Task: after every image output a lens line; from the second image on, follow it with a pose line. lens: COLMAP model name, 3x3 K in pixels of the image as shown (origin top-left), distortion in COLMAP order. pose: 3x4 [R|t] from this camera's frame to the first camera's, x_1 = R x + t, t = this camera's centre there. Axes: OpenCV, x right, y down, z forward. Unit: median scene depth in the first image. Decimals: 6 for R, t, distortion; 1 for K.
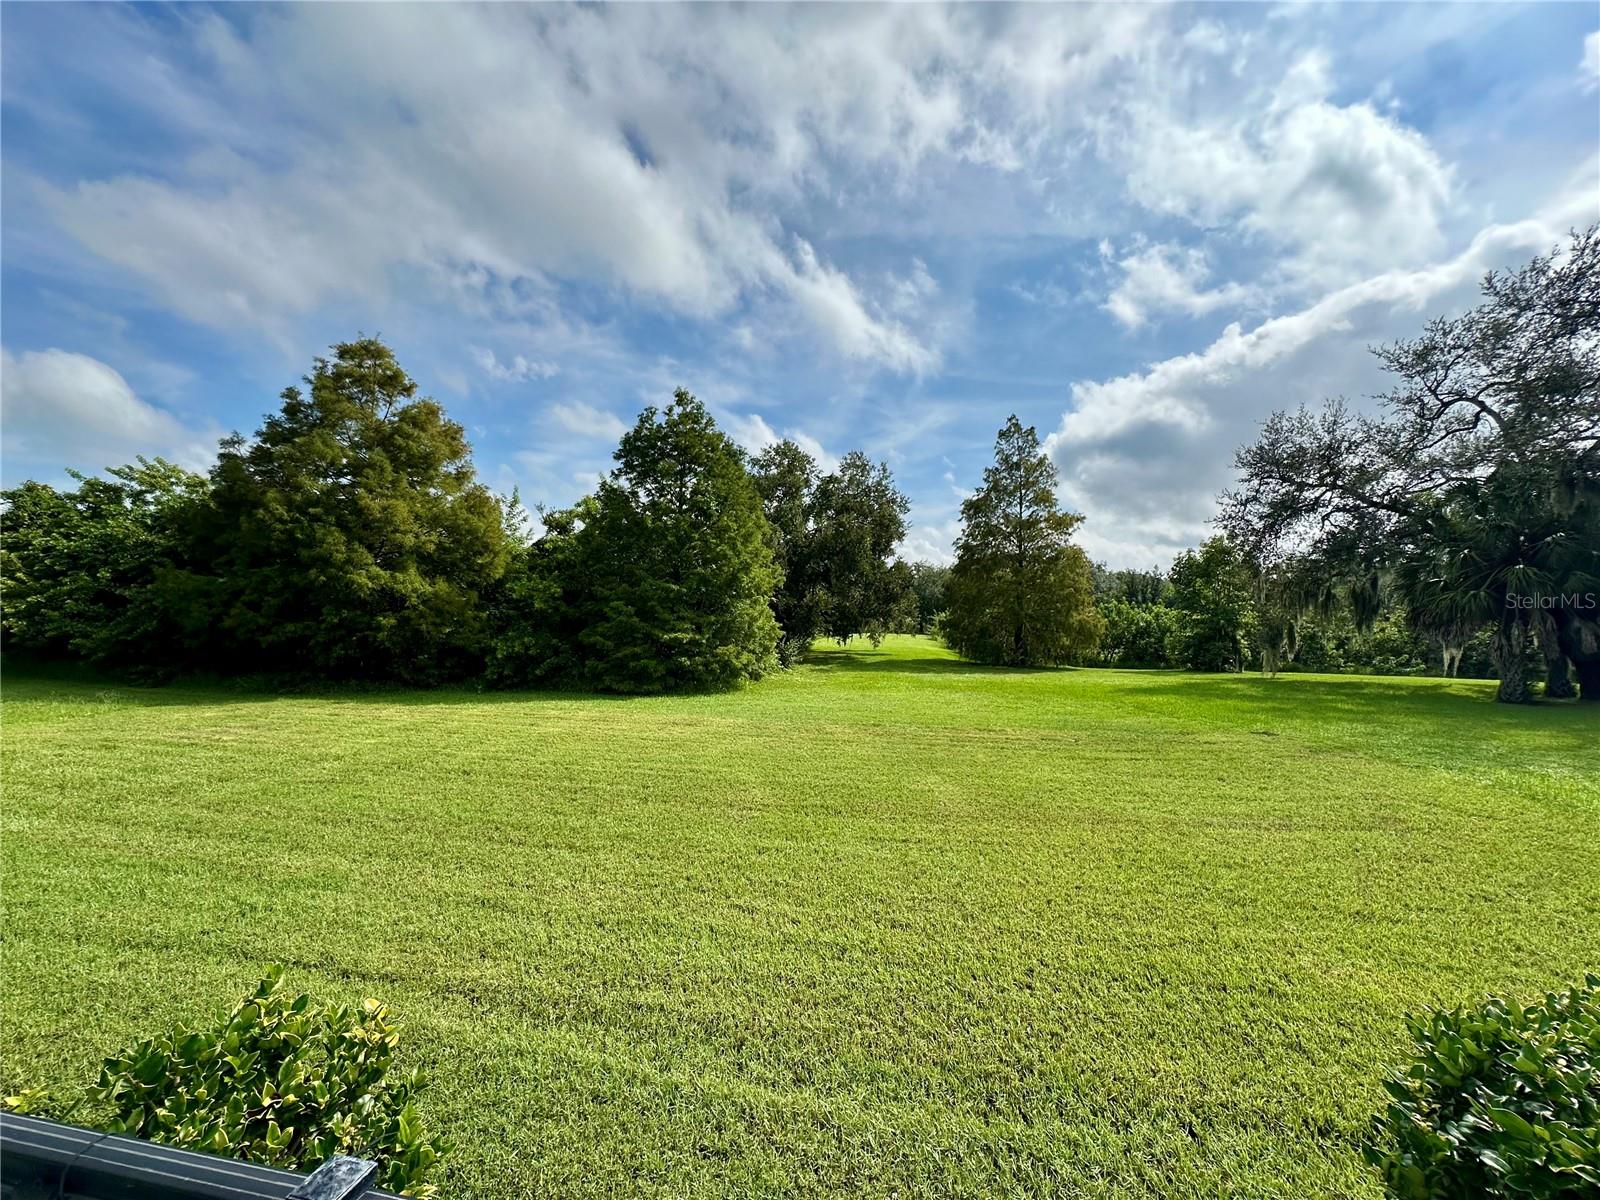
lens RADIAL K [[637.6, 0, 804.4], [0, 637.6, 592.7], [0, 0, 1]] dist [-0.012641, 0.005990]
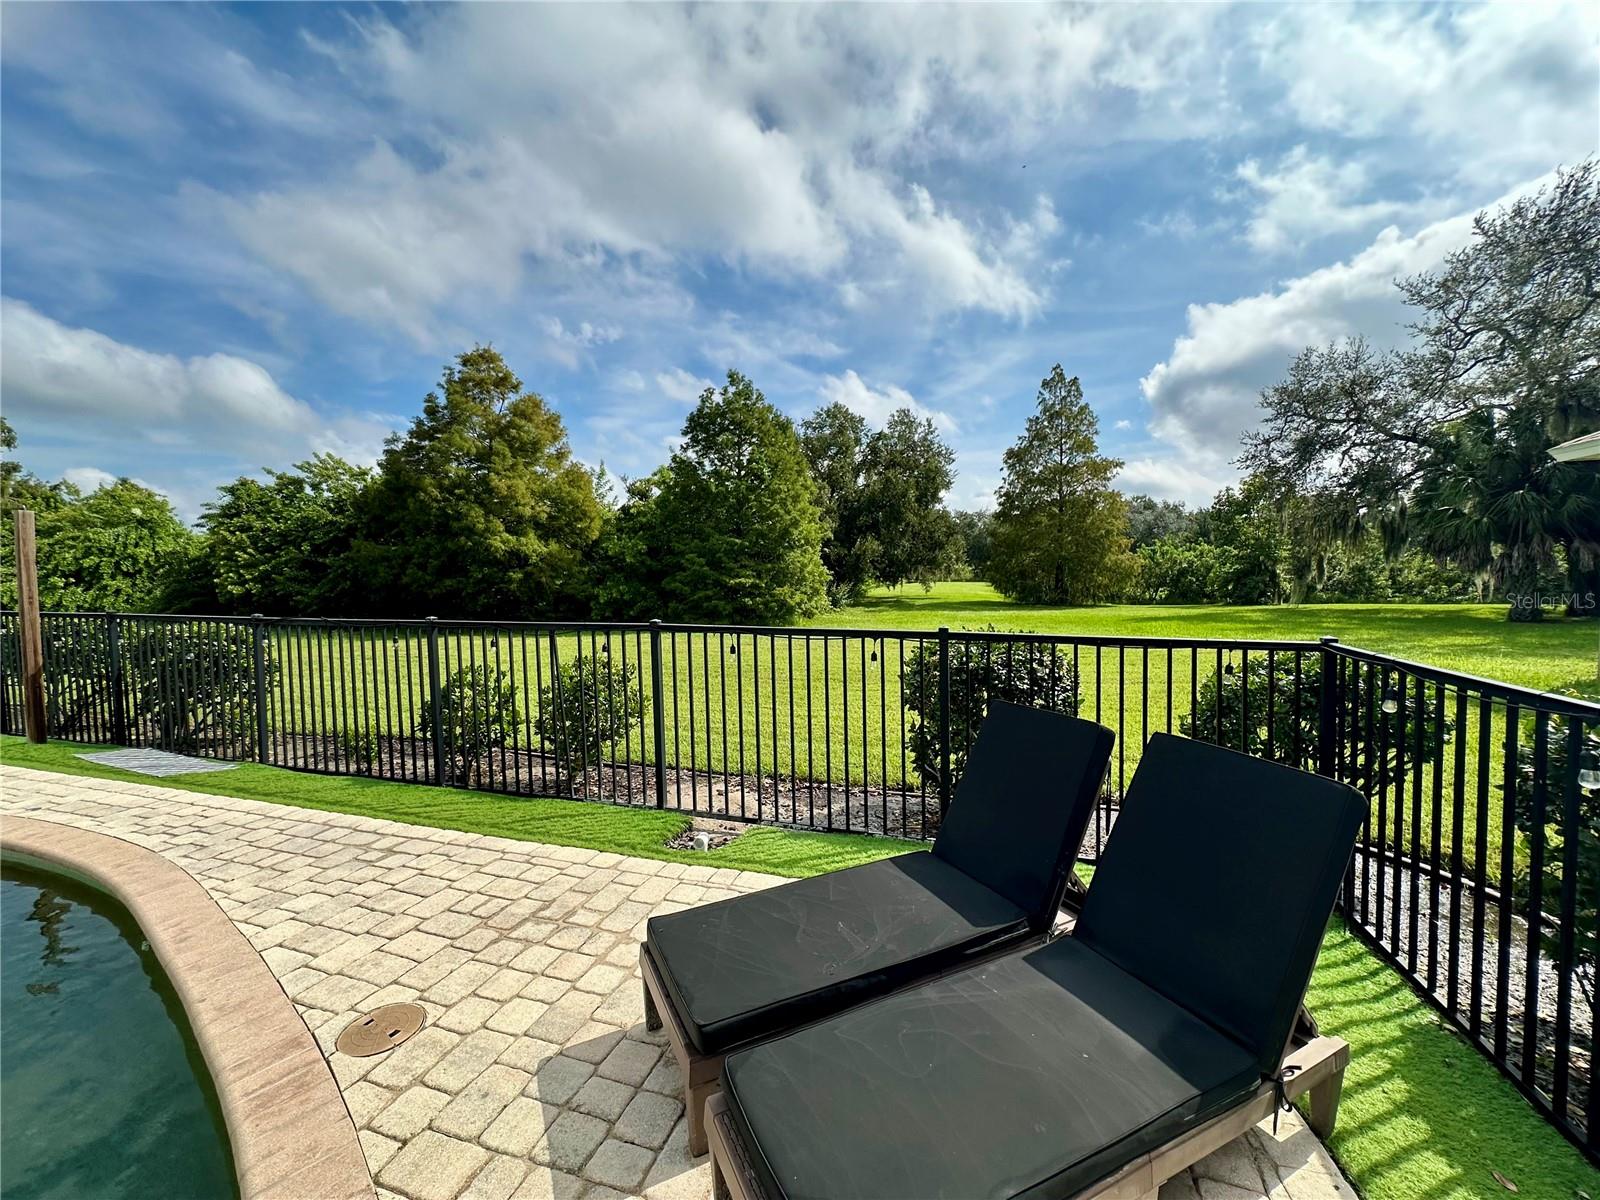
lens RADIAL K [[637.6, 0, 804.4], [0, 637.6, 592.7], [0, 0, 1]] dist [-0.012641, 0.005990]
pose [[0.993374, -0.028254, -0.111398, 0.050889], [0.036088, 0.996967, 0.068950, 0.009772], [0.109112, -0.072514, 0.991381, -0.174712]]
